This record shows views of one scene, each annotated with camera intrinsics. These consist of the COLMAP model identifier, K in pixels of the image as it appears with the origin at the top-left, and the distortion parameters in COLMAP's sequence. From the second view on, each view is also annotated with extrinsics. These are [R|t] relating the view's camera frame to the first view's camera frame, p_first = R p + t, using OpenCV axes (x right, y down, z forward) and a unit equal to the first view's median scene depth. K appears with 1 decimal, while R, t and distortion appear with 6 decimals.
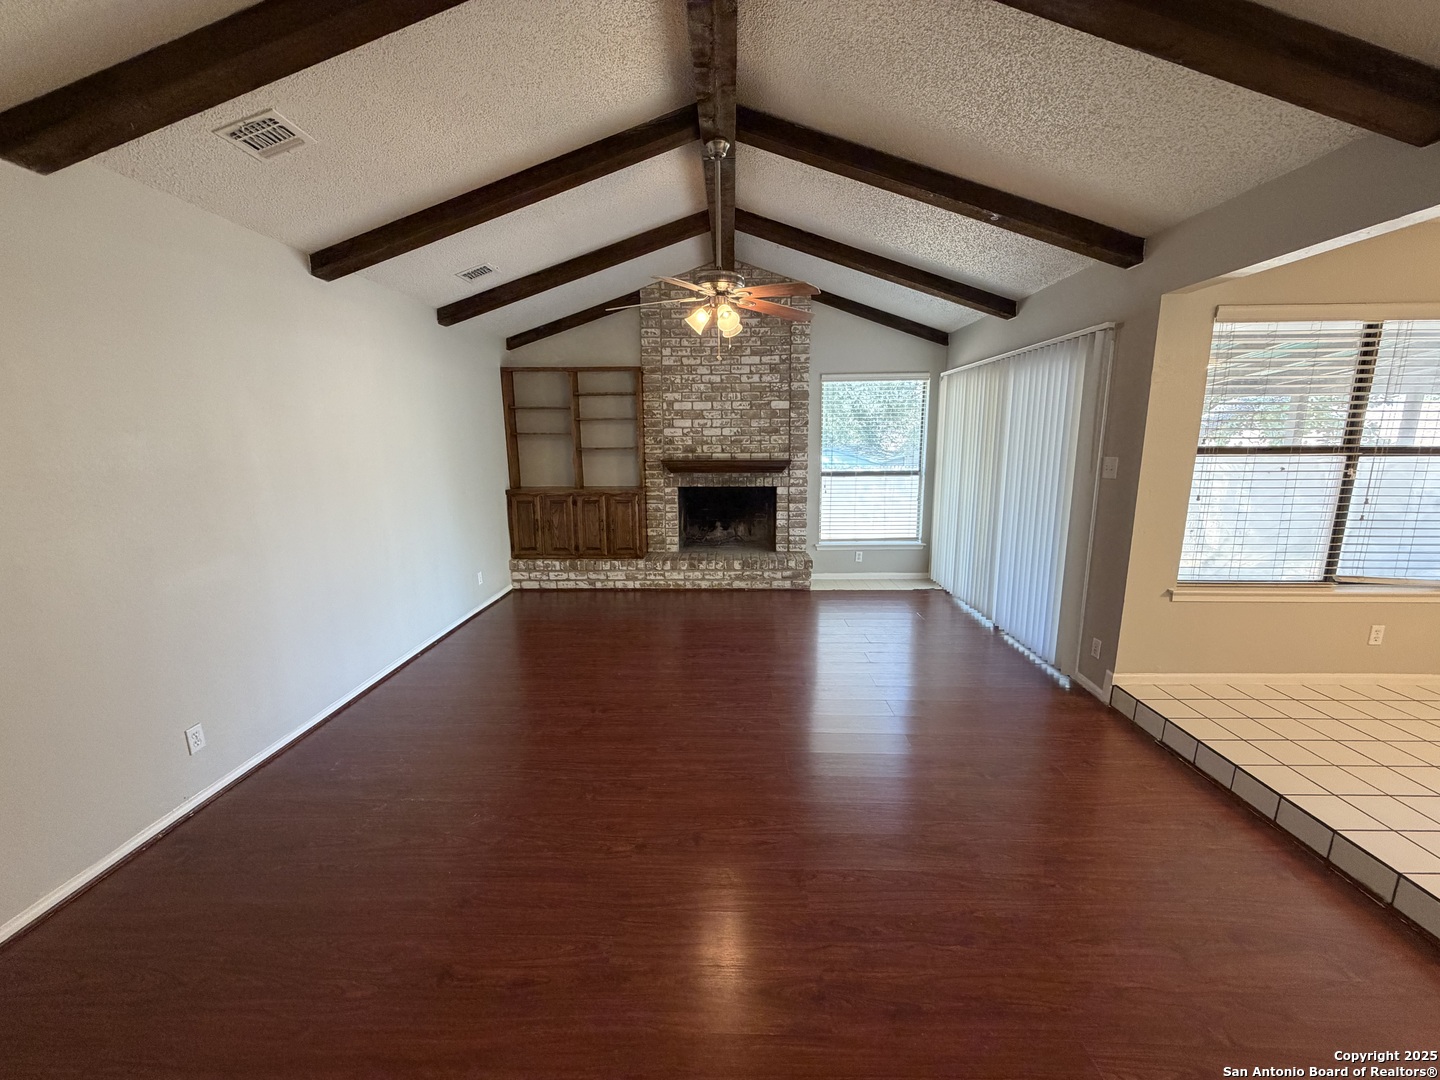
lens RADIAL K [[569.2, 0, 716.3], [0, 569.2, 538.4], [0, 0, 1]] dist [0.000537, 0.001471]
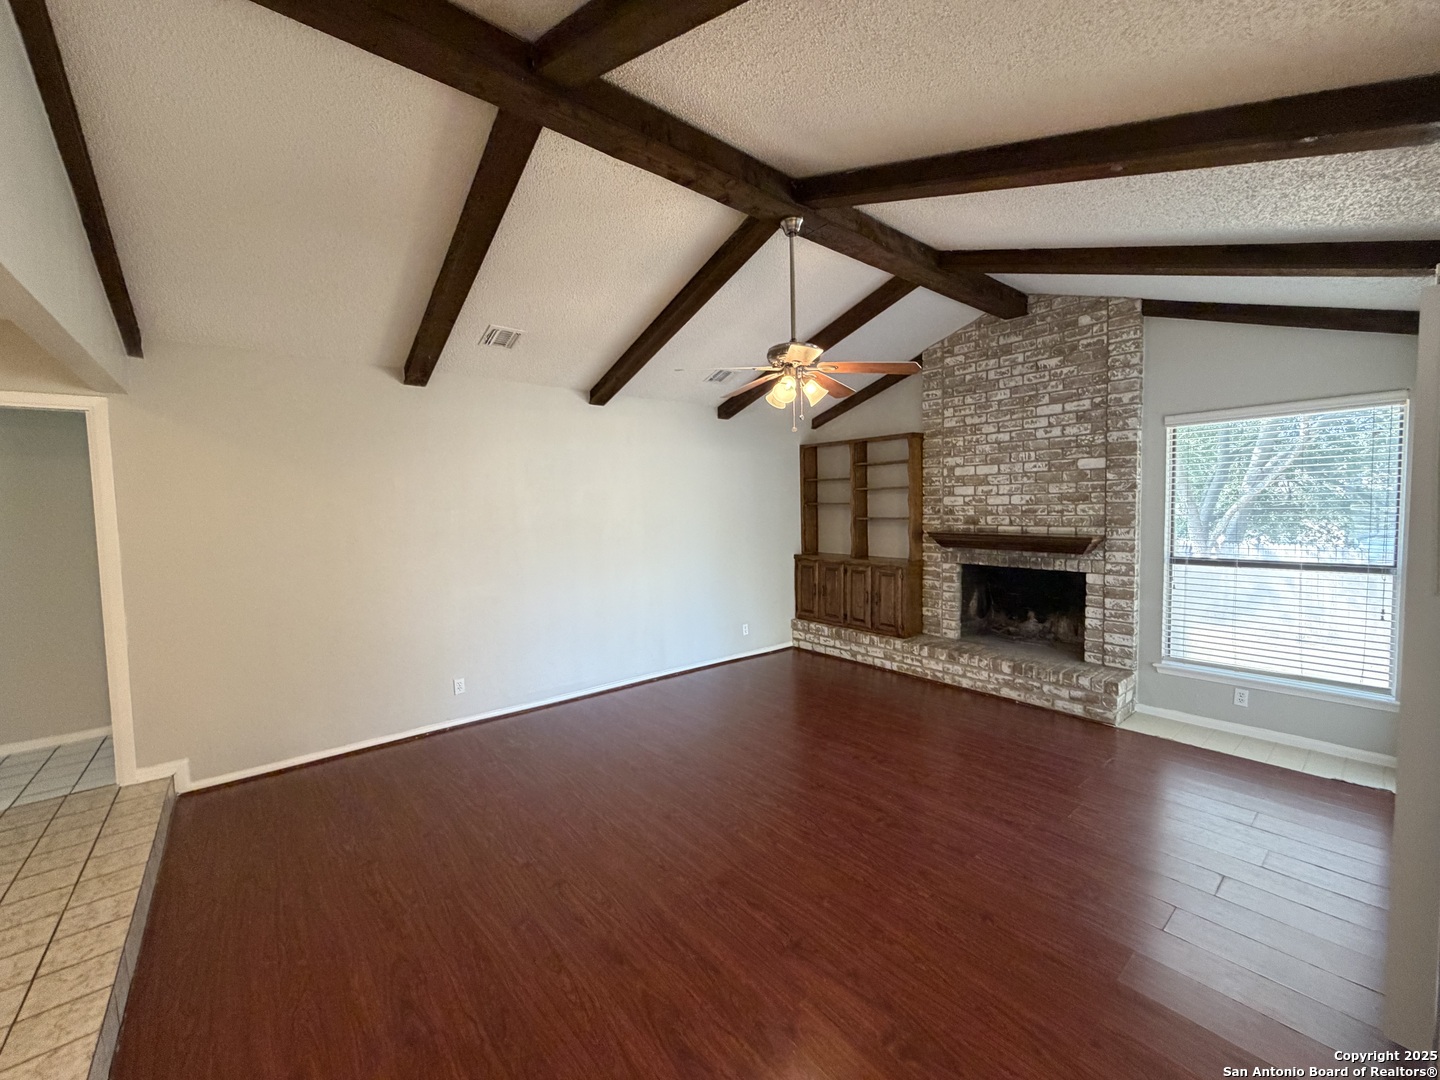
lens RADIAL K [[569.2, 0, 713.4], [0, 569.2, 538.9], [0, 0, 1]] dist [0.000537, 0.001471]
pose [[0.659935, 0.041302, -0.750186, 0.346399], [-0.124324, 0.990726, -0.054822, -0.035053], [0.740965, 0.129445, 0.658950, 0.157392]]
